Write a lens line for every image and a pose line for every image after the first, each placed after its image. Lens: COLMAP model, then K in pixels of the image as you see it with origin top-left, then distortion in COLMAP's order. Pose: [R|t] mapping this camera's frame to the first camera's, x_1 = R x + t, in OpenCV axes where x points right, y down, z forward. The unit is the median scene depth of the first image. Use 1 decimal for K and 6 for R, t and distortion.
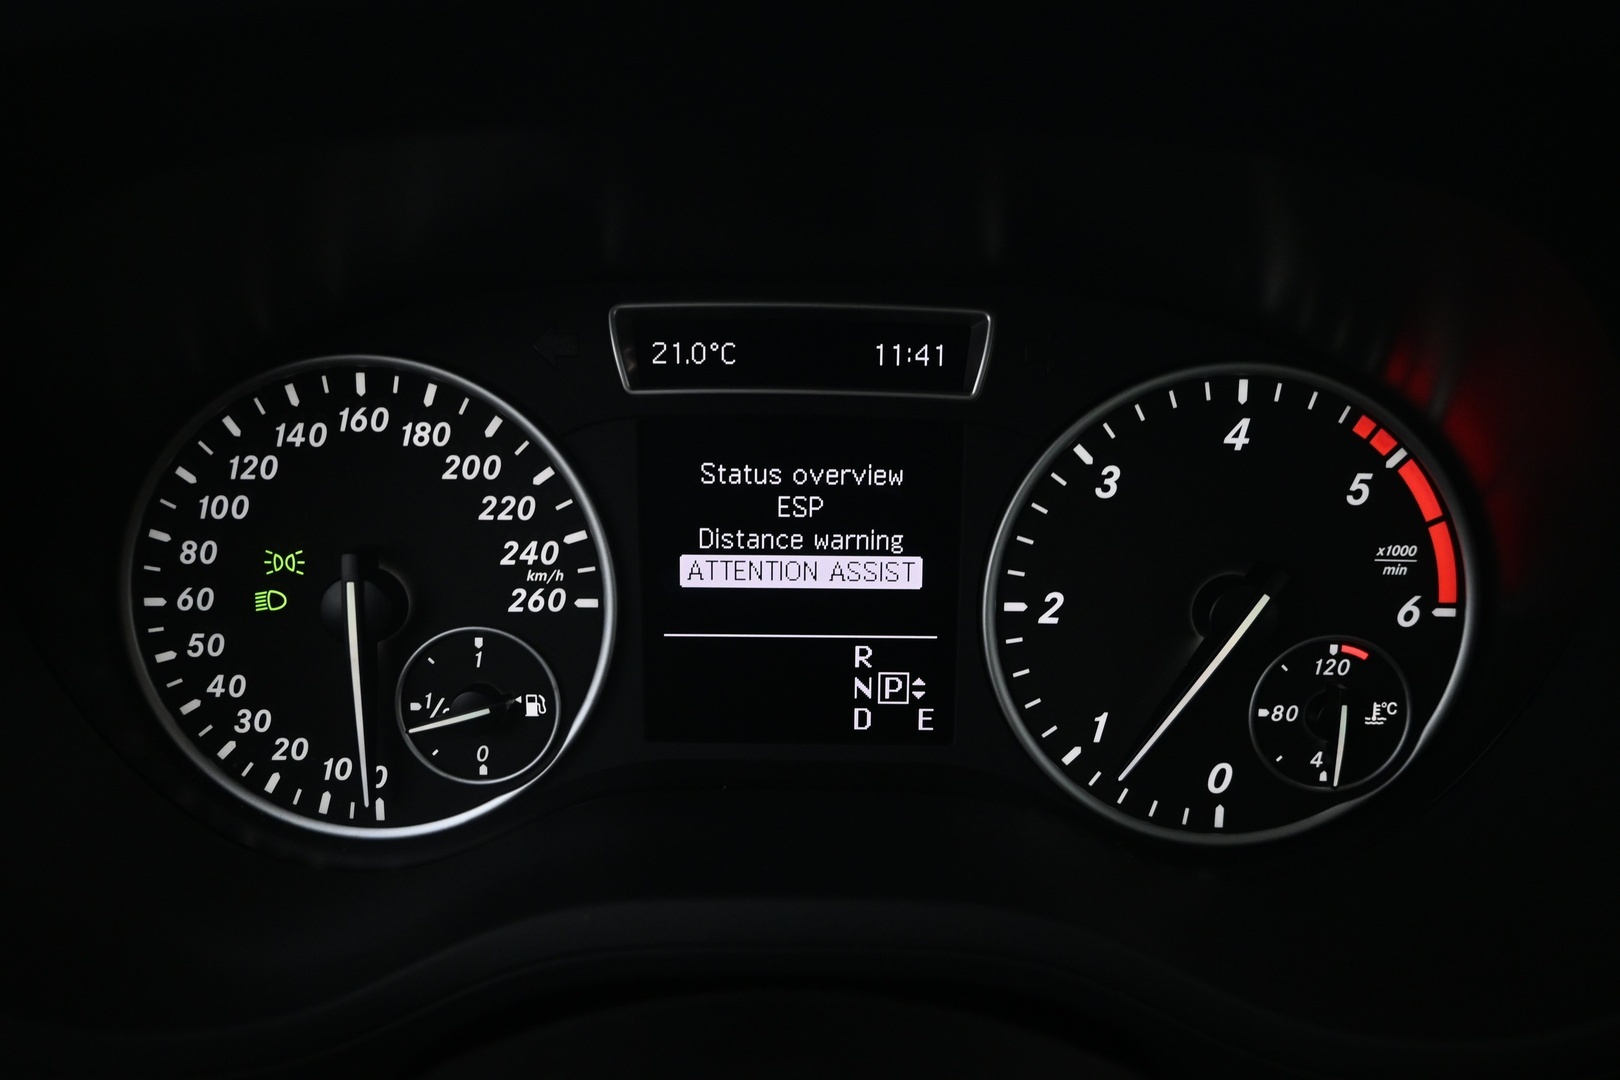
lens RADIAL K [[1364.3, 0, 811.9], [0, 1364.3, 540.8], [0, 0, 1]] dist [-0.032097, -0.001303]
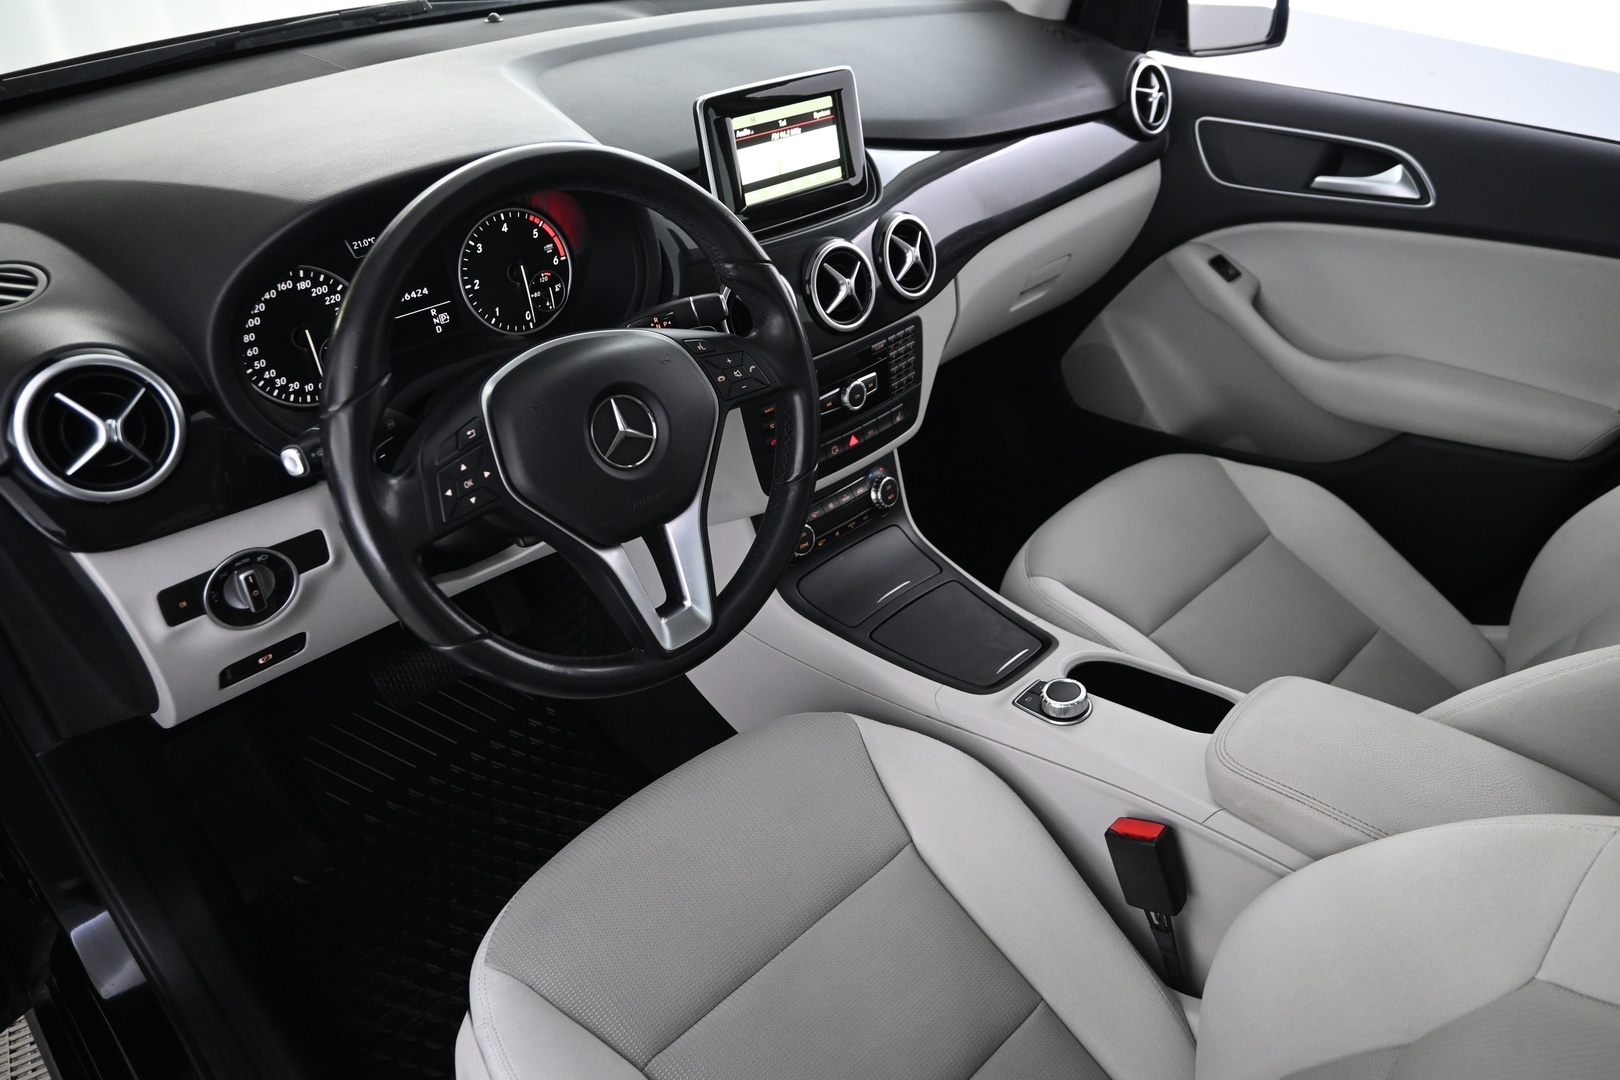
lens RADIAL K [[1121.8, 0, 808.1], [0, 1121.8, 539.2], [0, 0, 1]] dist [0.039703, 0.002172]
pose [[0.724595, -0.410181, 0.553817, -1.228698], [0.255733, 0.906250, 0.336617, -0.134281], [-0.639971, -0.102281, 0.761561, -2.148113]]
